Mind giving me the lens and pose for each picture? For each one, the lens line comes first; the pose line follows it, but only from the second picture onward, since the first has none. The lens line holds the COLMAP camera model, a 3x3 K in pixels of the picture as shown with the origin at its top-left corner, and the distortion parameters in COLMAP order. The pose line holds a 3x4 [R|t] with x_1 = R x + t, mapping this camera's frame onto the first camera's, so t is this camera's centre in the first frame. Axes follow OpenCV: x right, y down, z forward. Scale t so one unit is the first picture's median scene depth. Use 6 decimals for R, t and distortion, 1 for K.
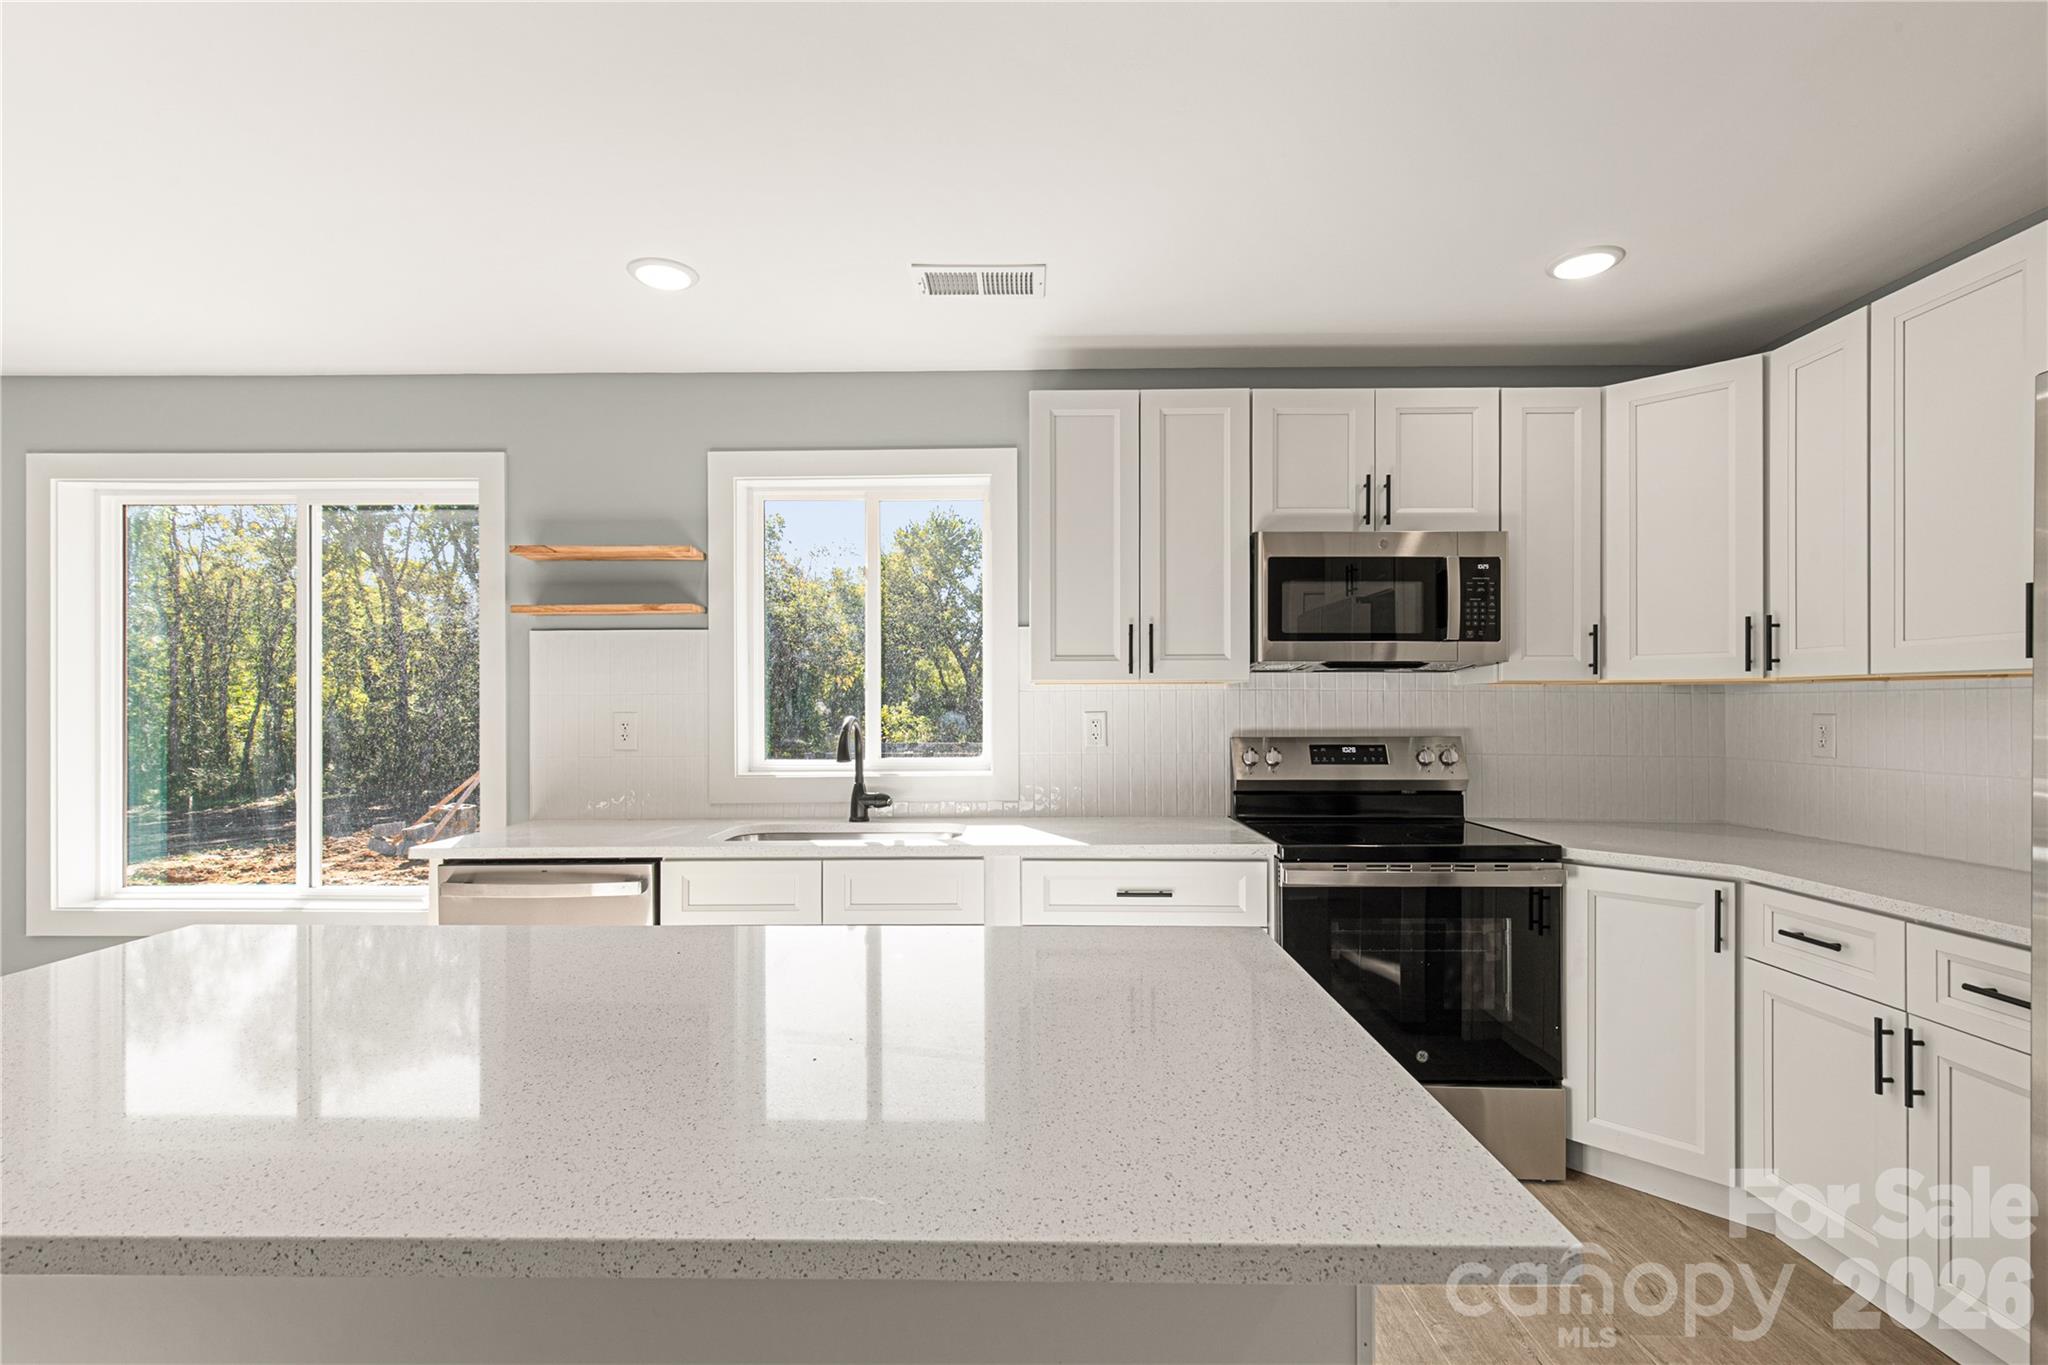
lens RADIAL K [[943.0, 0, 1014.5], [0, 943.0, 701.9], [0, 0, 1]] dist [0.007281, -0.001266]
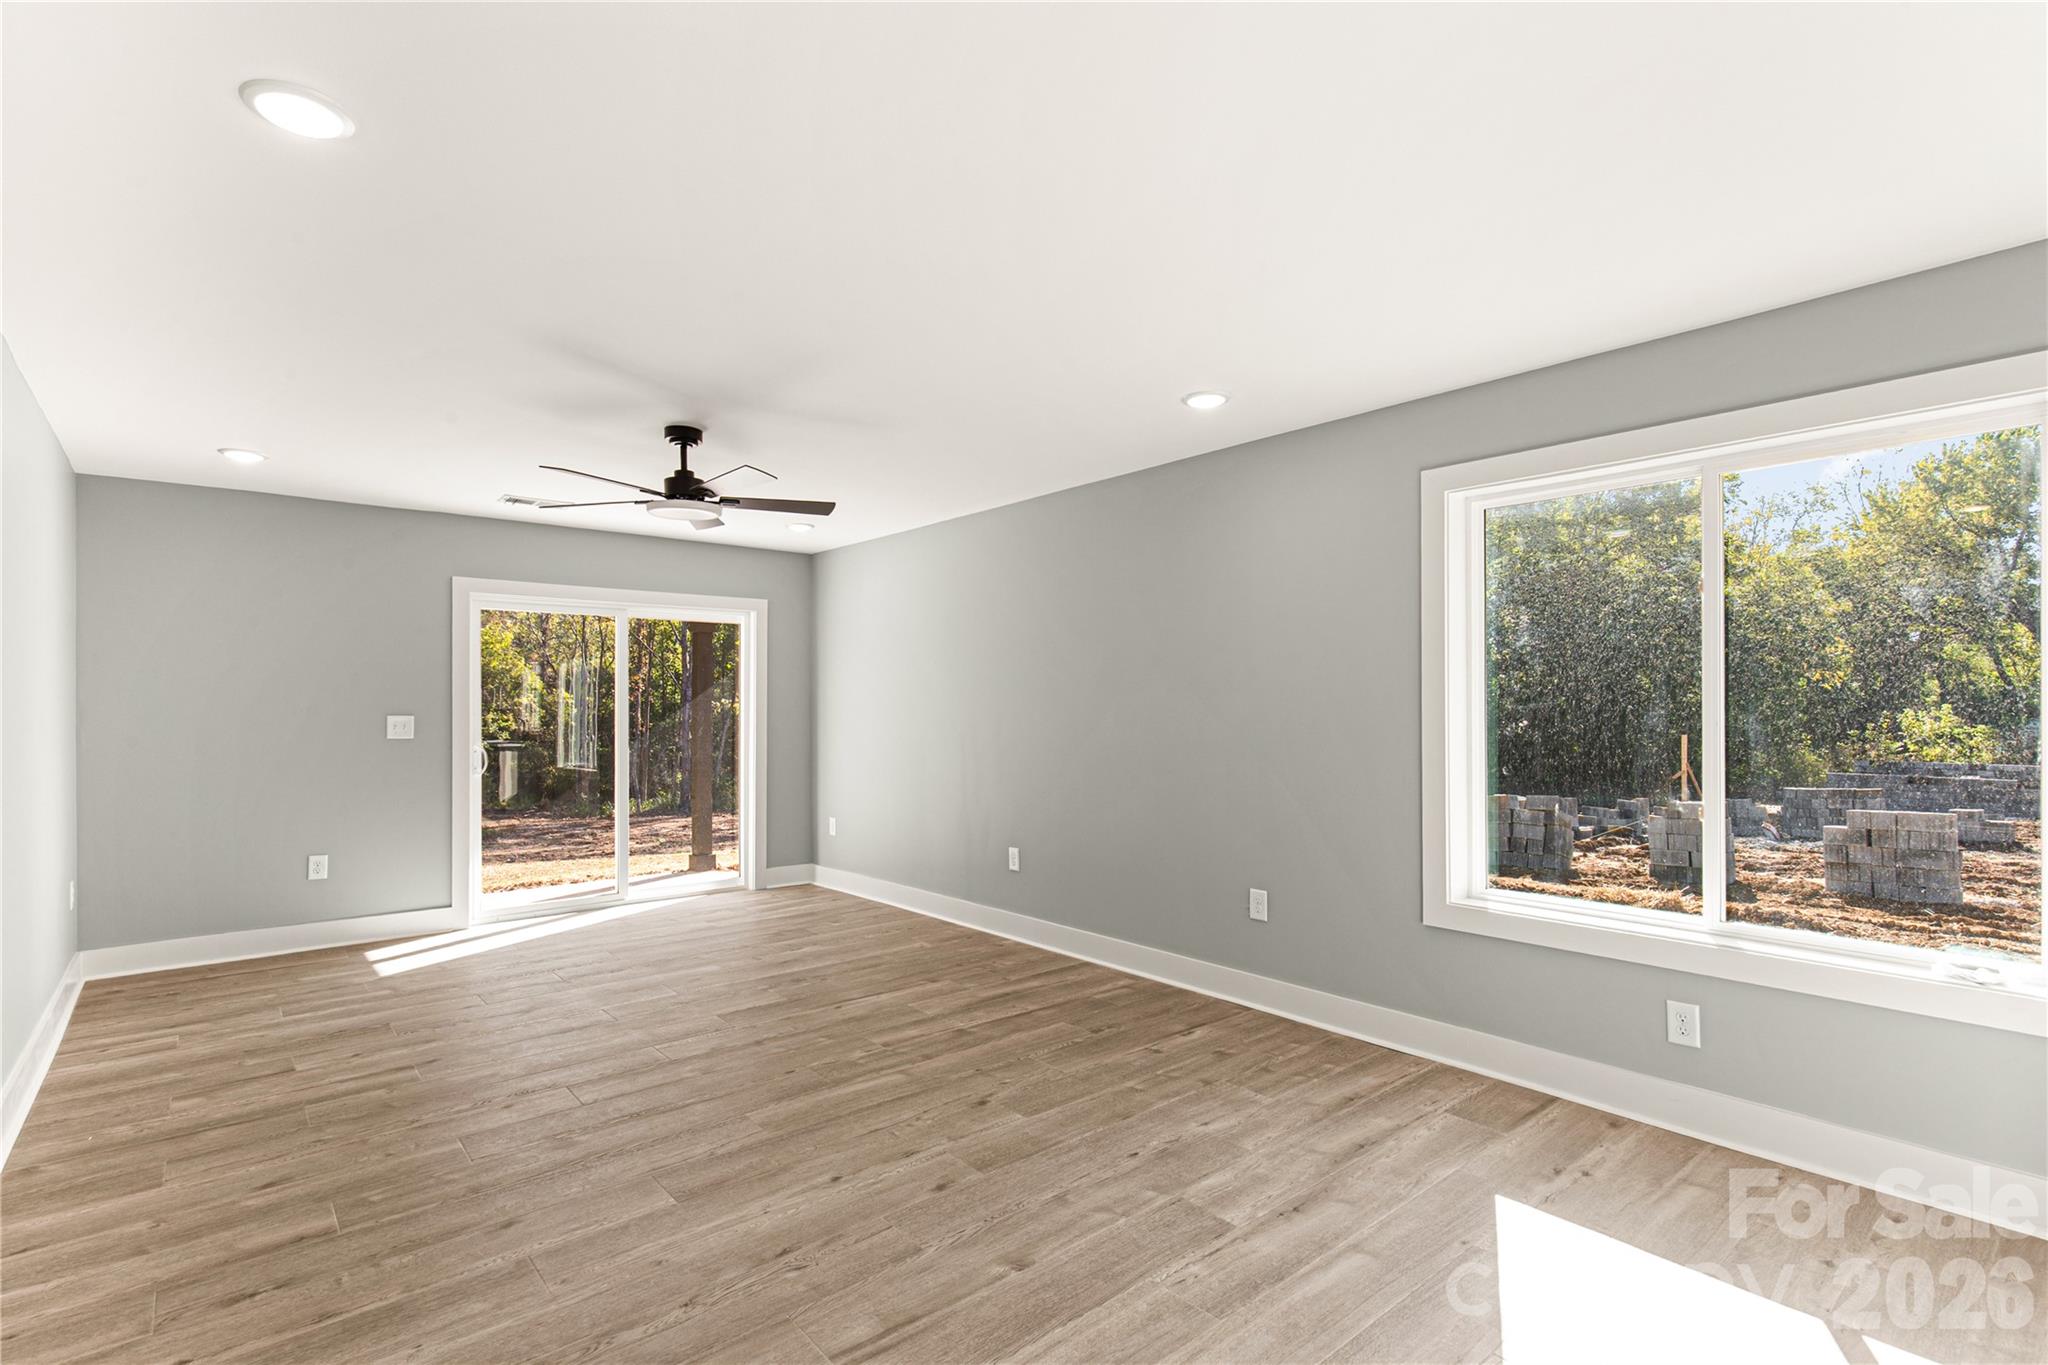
lens RADIAL K [[943.0, 0, 994.4], [0, 943.0, 737.7], [0, 0, 1]] dist [0.007281, -0.001266]
pose [[0.650918, 0.023053, -0.758798, -0.570916], [0.002617, 0.999465, 0.032610, -0.000281], [0.759144, -0.023212, 0.650509, -0.060104]]
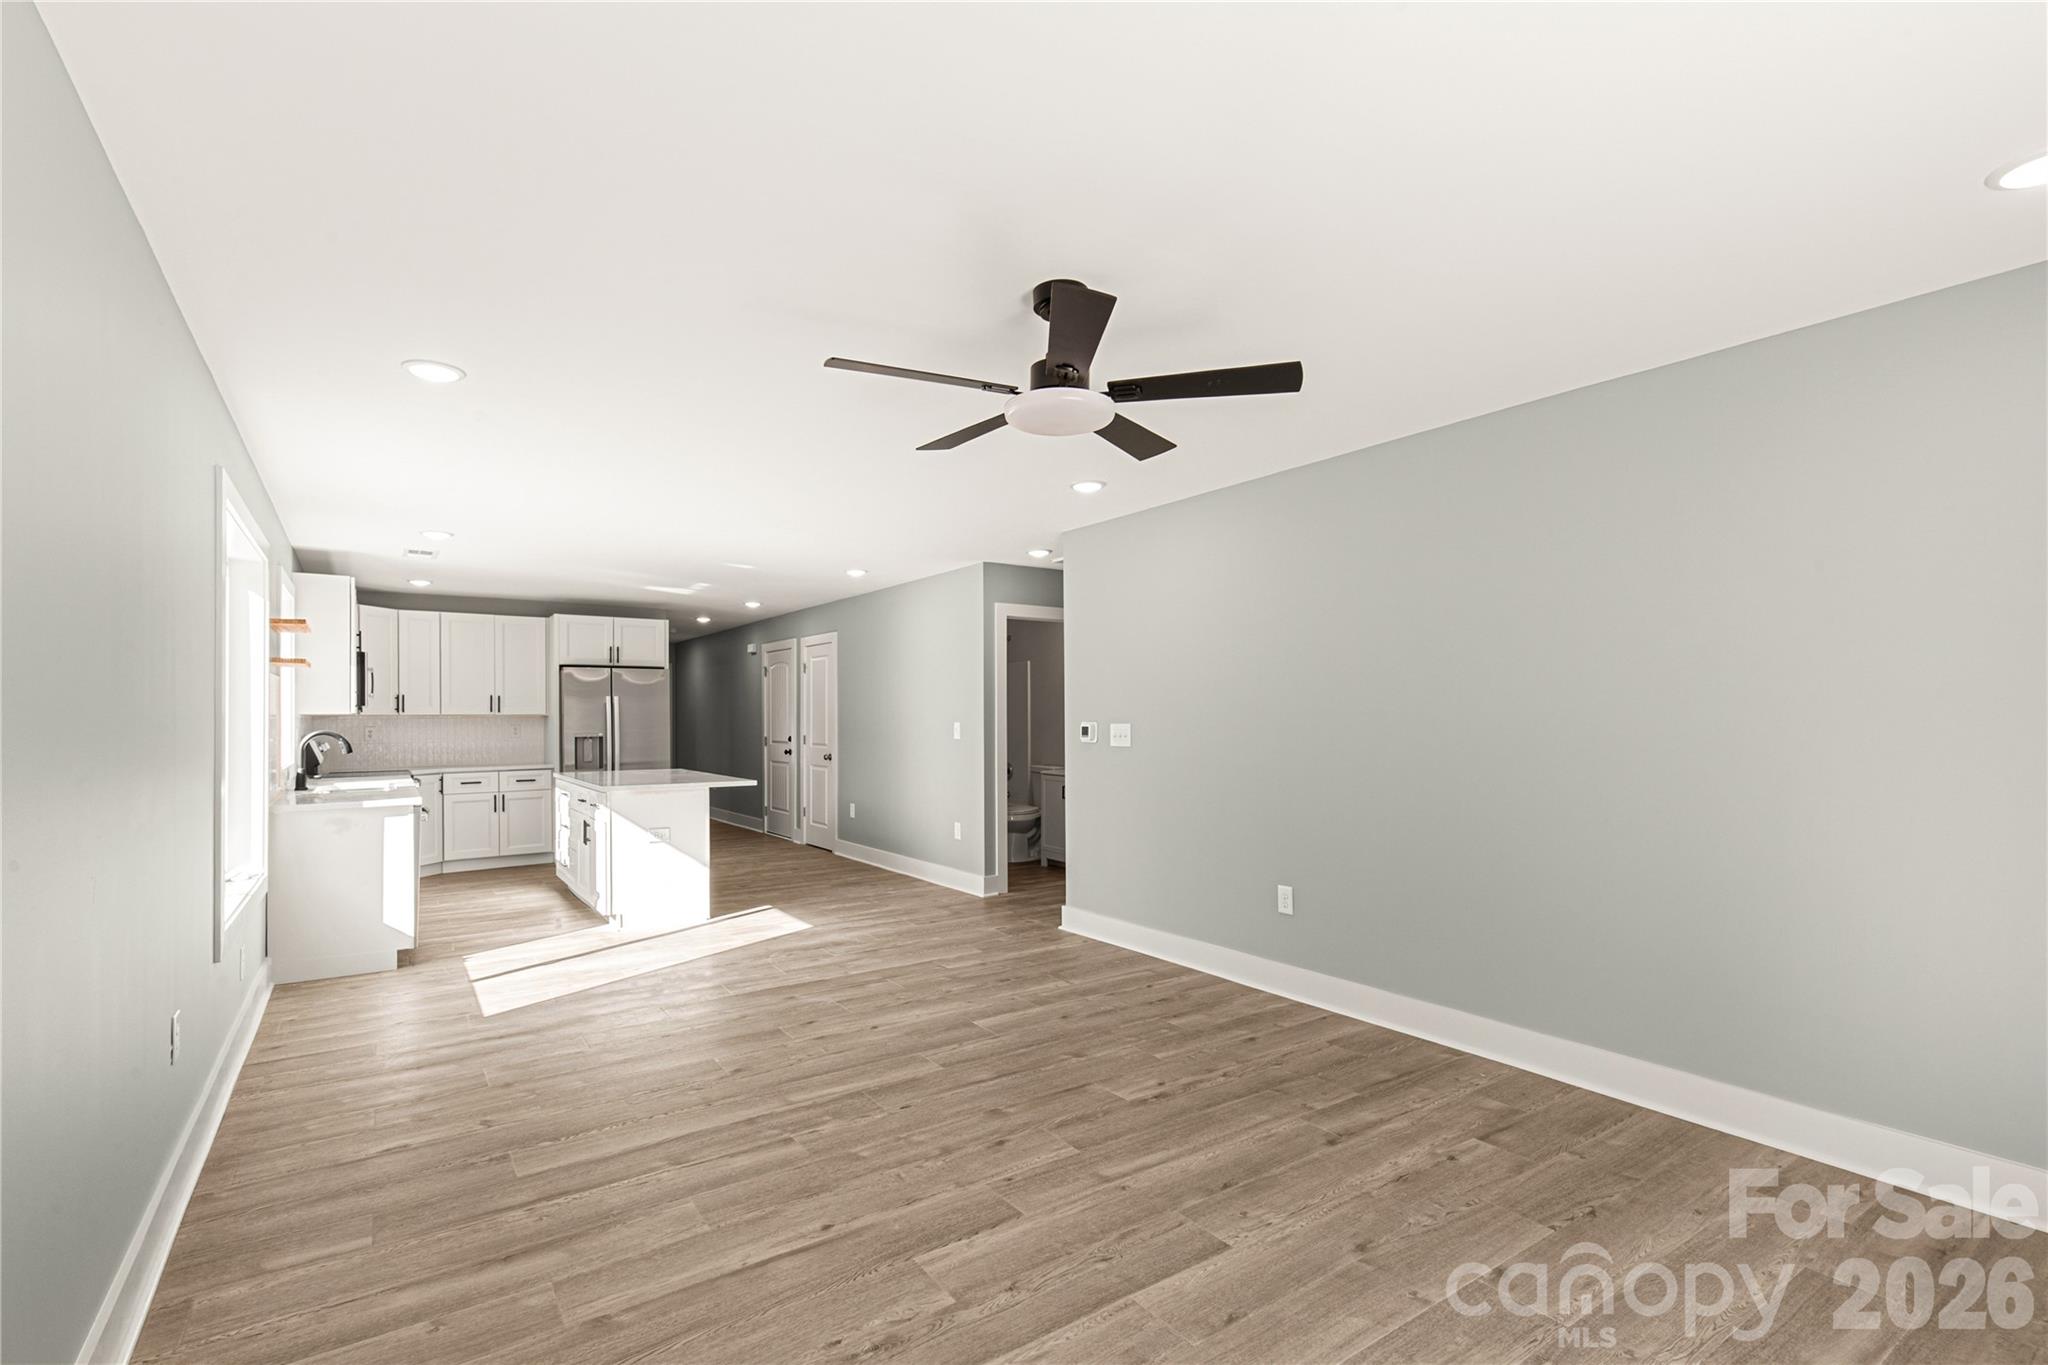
lens RADIAL K [[943.0, 0, 1012.4], [0, 943.0, 698.2], [0, 0, 1]] dist [0.007281, -0.001266]
pose [[-0.577483, 0.021252, 0.816126, -2.410113], [0.006955, 0.999753, -0.021113, -0.000128], [-0.816373, -0.006517, -0.577488, 0.936424]]
